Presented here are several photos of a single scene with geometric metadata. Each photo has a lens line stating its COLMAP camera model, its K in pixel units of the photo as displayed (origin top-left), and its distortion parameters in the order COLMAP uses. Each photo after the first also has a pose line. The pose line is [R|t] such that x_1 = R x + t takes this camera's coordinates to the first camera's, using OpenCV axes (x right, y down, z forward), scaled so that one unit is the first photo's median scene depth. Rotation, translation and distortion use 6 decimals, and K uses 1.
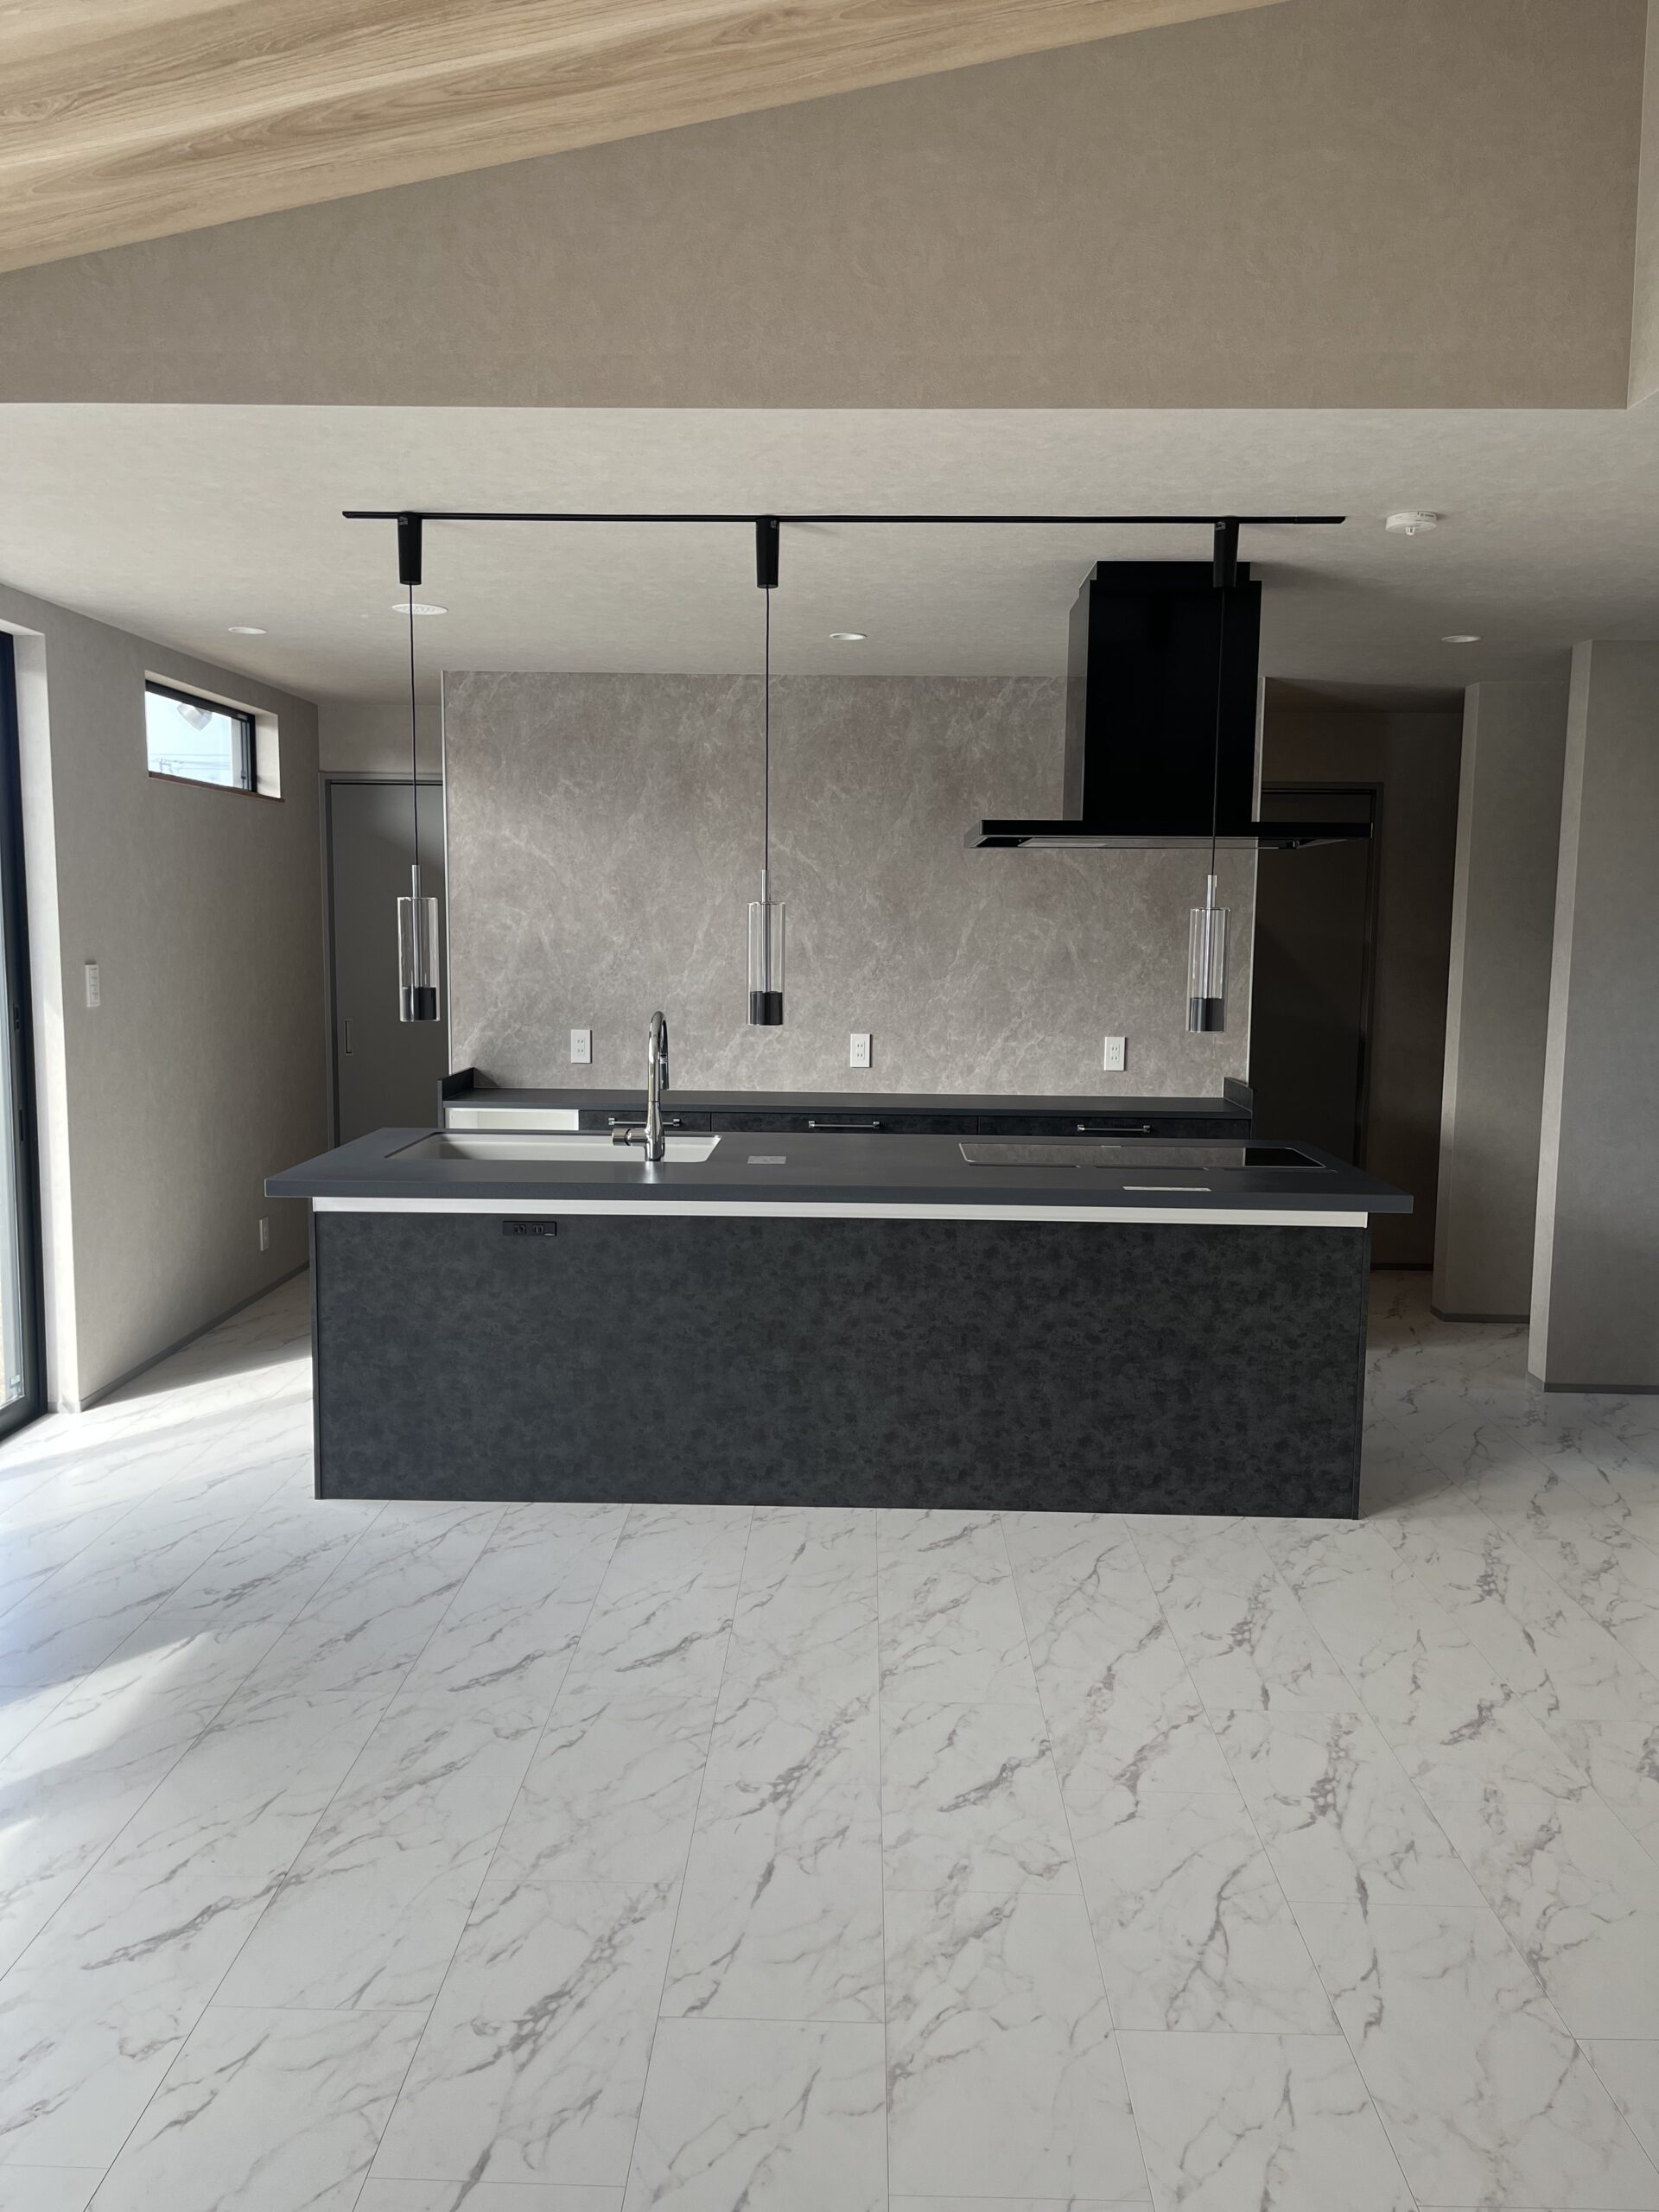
lens RADIAL K [[1658.2, 0, 829.5], [0, 1658.2, 1106.0], [0, 0, 1]] dist [0.072251, -0.091814]
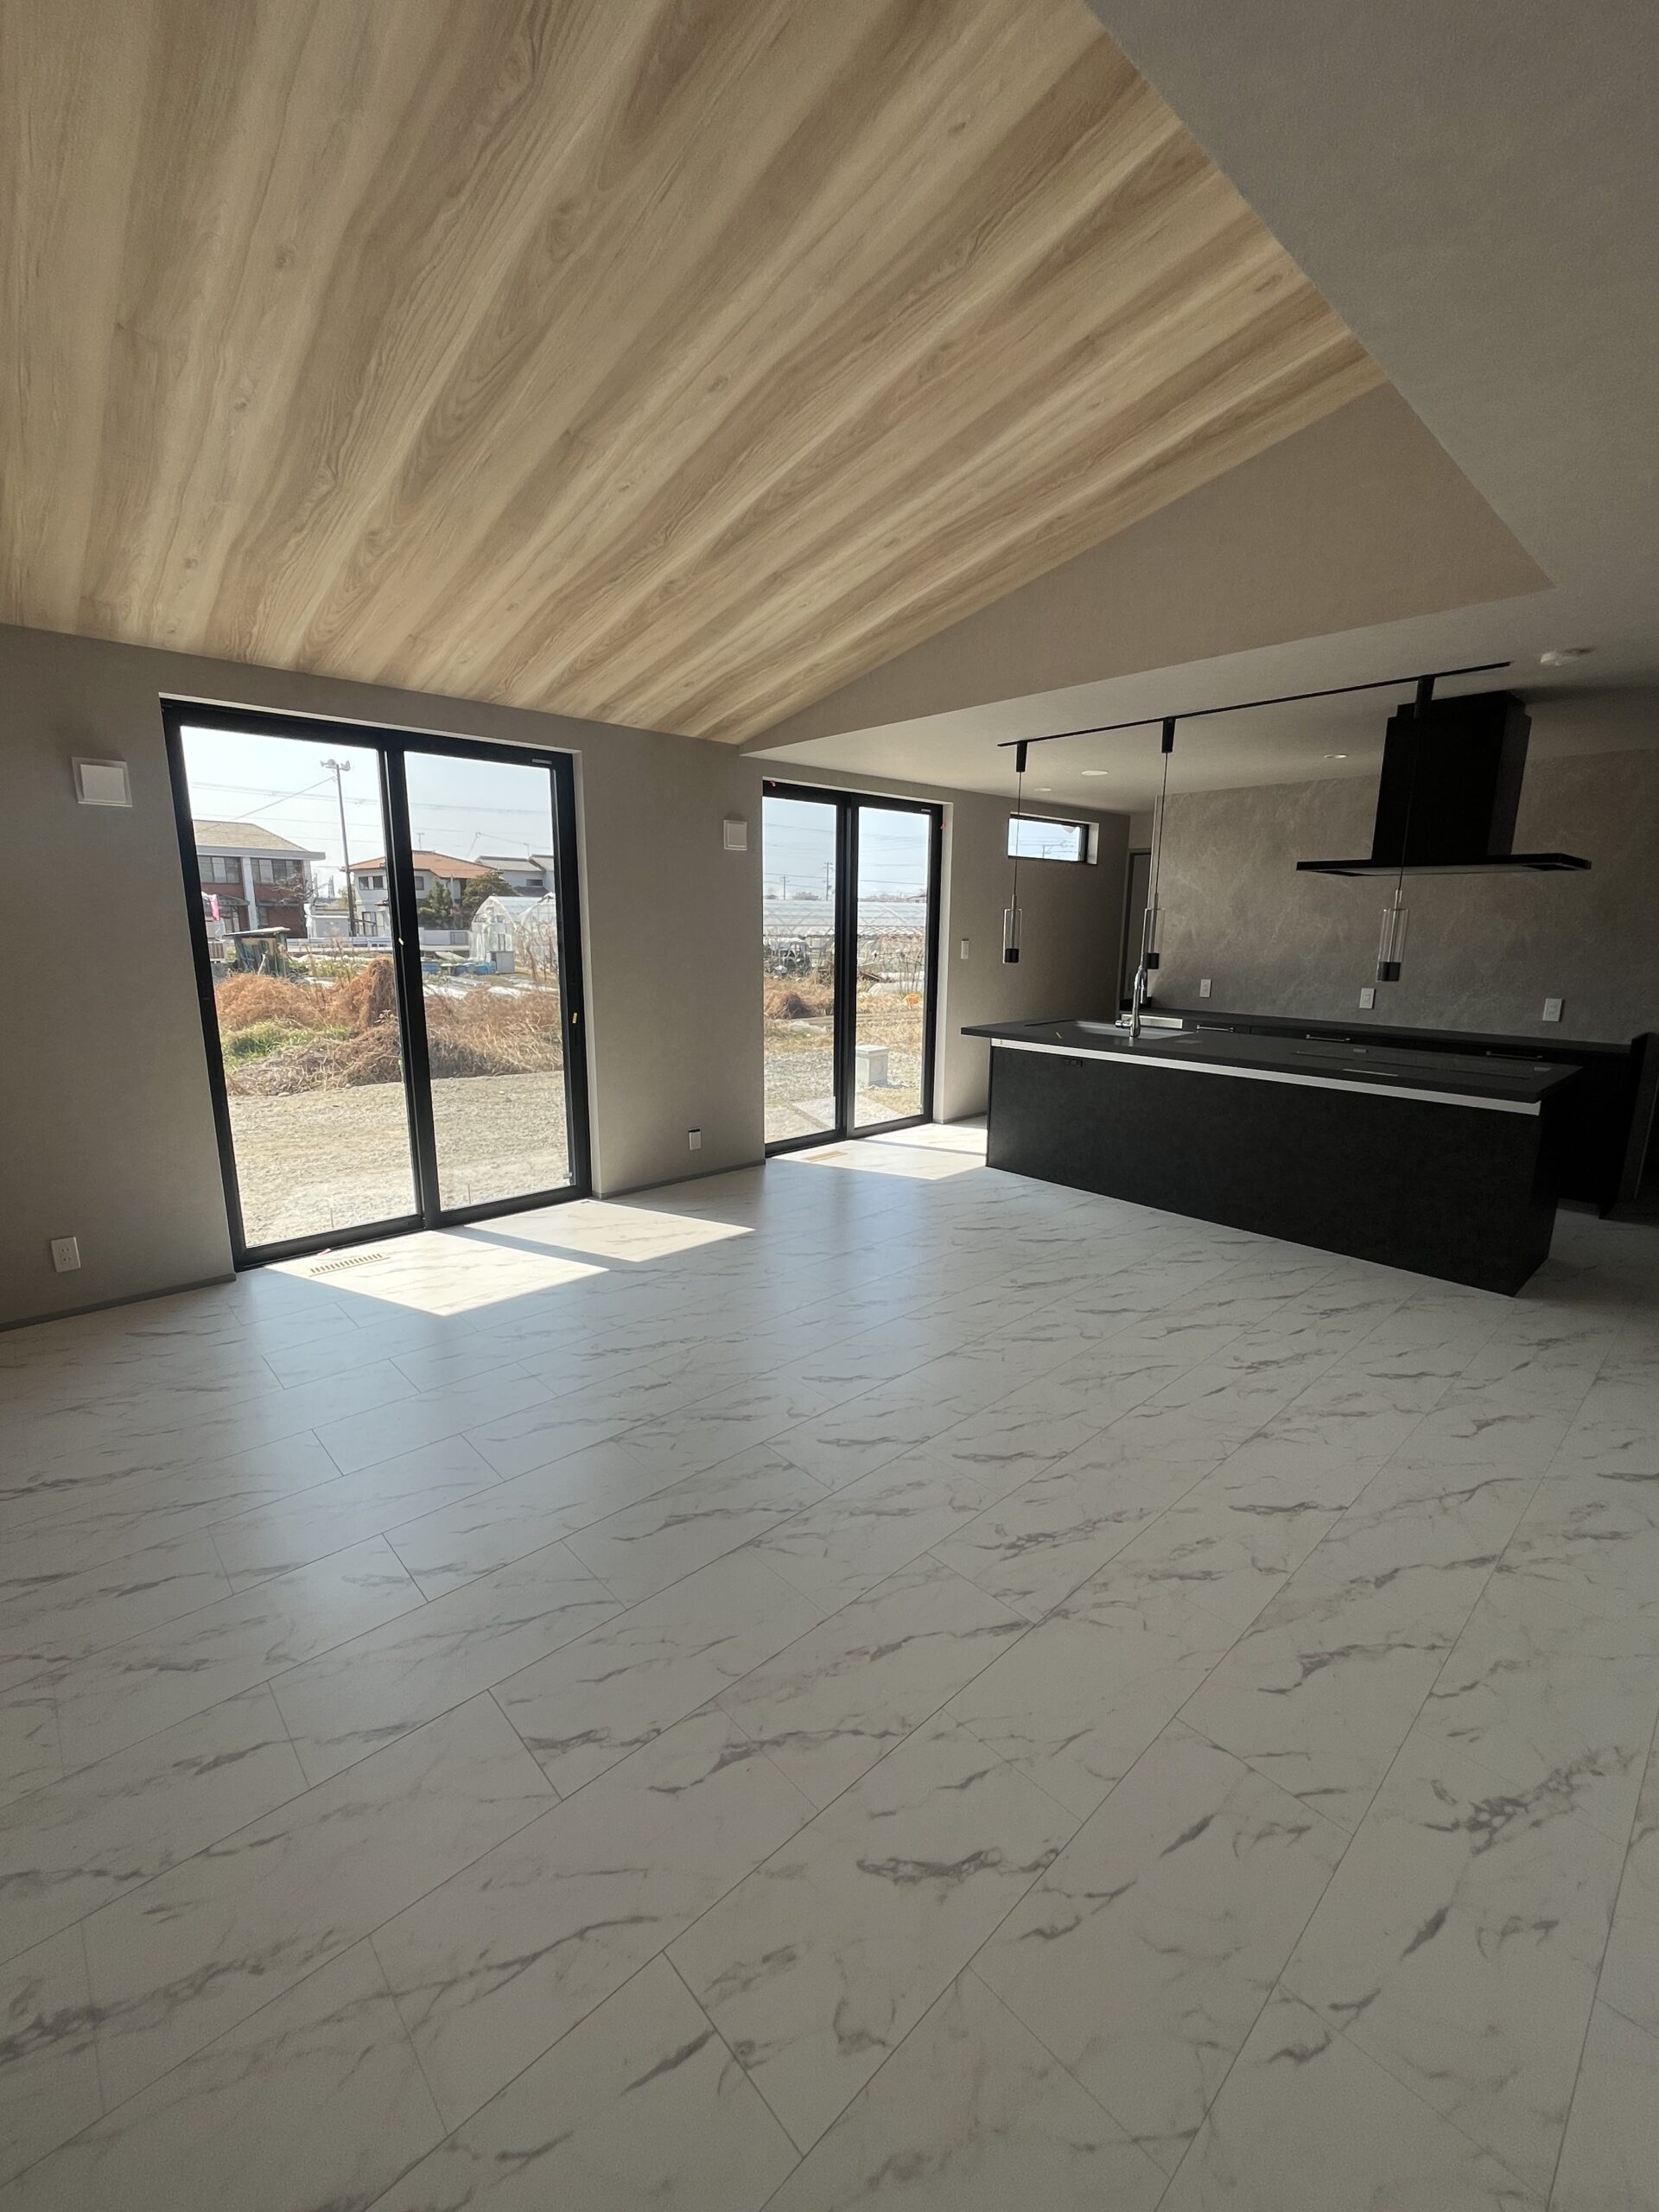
lens RADIAL K [[919.4, 0, 827.4], [0, 919.4, 1087.1], [0, 0, 1]] dist [0.000627, -0.000088]
pose [[0.698325, 0.123538, -0.705040, 0.481052], [-0.082903, 0.992324, 0.091763, 0.024586], [0.710964, -0.005630, 0.703206, -0.080392]]
